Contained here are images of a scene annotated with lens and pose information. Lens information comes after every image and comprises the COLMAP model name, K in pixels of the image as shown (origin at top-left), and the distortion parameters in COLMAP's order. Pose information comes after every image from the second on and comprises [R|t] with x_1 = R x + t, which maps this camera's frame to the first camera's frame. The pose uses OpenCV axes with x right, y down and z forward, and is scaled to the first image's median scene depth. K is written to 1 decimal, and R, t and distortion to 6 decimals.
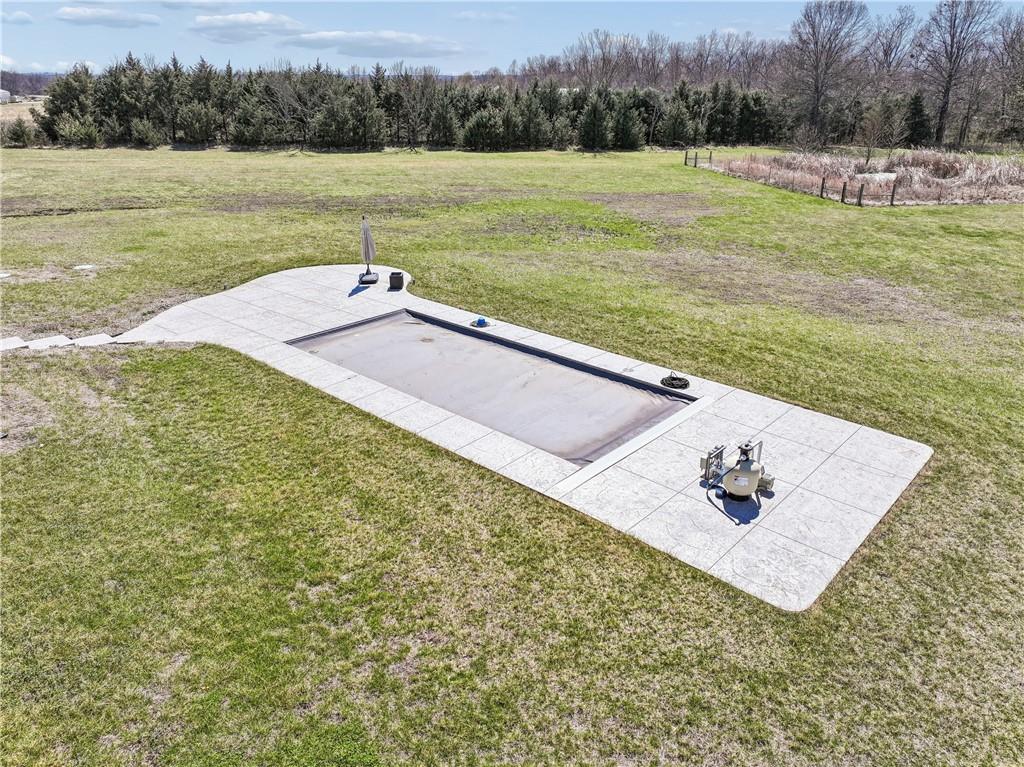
lens RADIAL K [[717.1, 0, 515.0], [0, 717.1, 387.4], [0, 0, 1]] dist [0.005606, 0.004597]
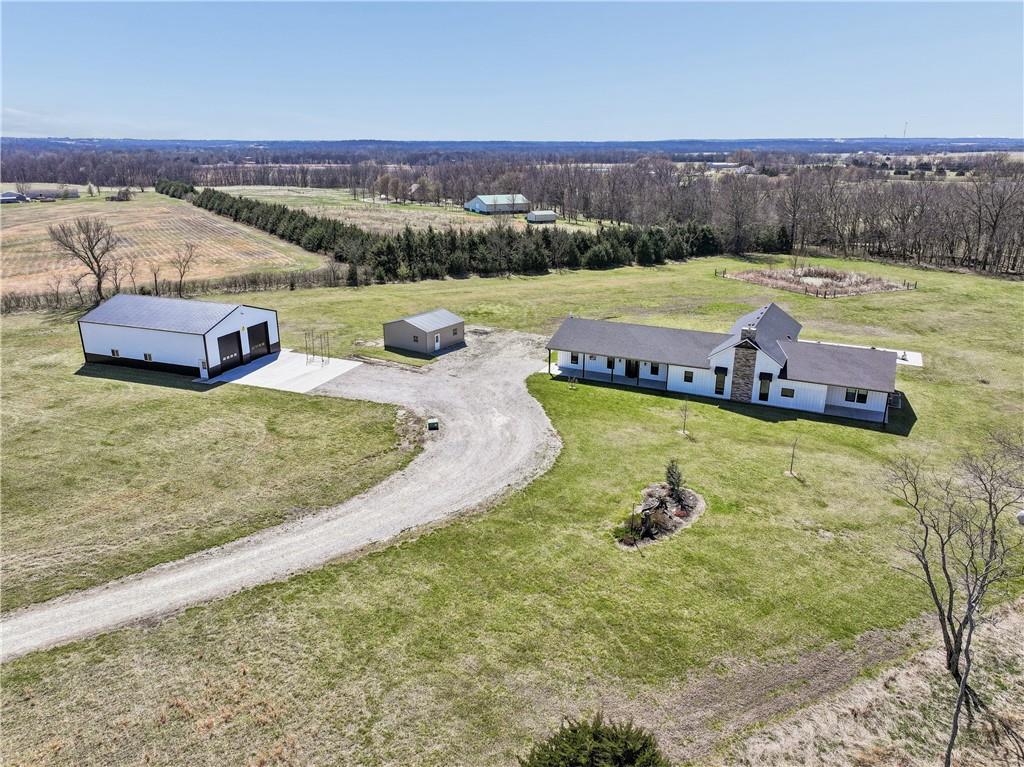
lens RADIAL K [[717.1, 0, 515.0], [0, 717.1, 387.4], [0, 0, 1]] dist [0.005606, 0.004597]
pose [[0.959902, -0.089088, 0.265802, -2.712603], [0.109121, 0.992121, -0.061548, 0.228755], [-0.258225, 0.088085, 0.962061, -2.470734]]
